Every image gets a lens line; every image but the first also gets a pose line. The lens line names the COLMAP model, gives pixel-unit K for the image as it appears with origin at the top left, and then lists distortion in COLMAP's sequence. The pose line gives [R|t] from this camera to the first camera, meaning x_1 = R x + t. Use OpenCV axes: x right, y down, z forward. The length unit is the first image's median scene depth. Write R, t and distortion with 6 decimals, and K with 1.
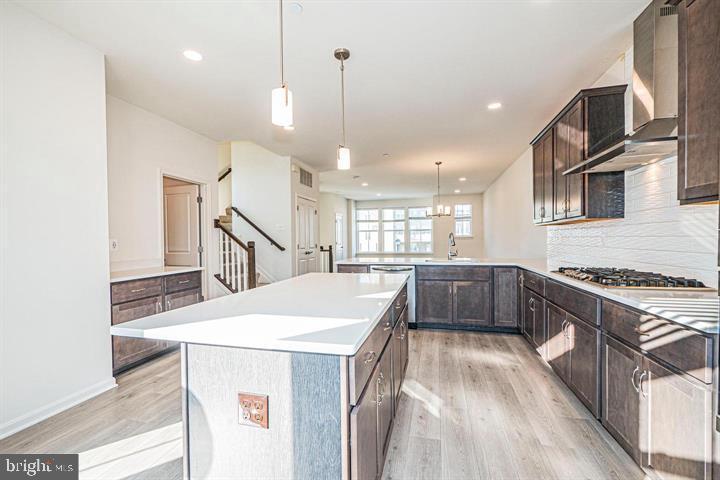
lens RADIAL K [[307.3, 0, 359.0], [0, 307.3, 243.6], [0, 0, 1]] dist [-0.016602, 0.000279]
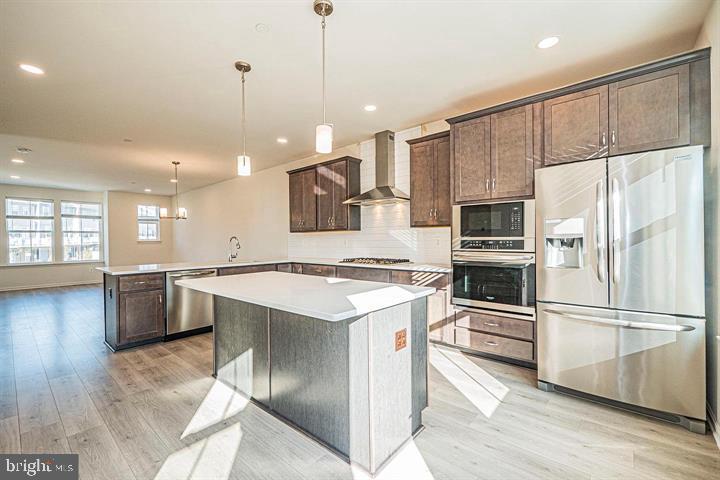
lens RADIAL K [[307.3, 0, 361.6], [0, 307.3, 242.2], [0, 0, 1]] dist [-0.016602, 0.000279]
pose [[0.433611, 0.002227, 0.901097, -0.246073], [0.016465, 0.999810, -0.010394, 0.001113], [-0.900950, 0.019344, 0.433492, 0.054377]]
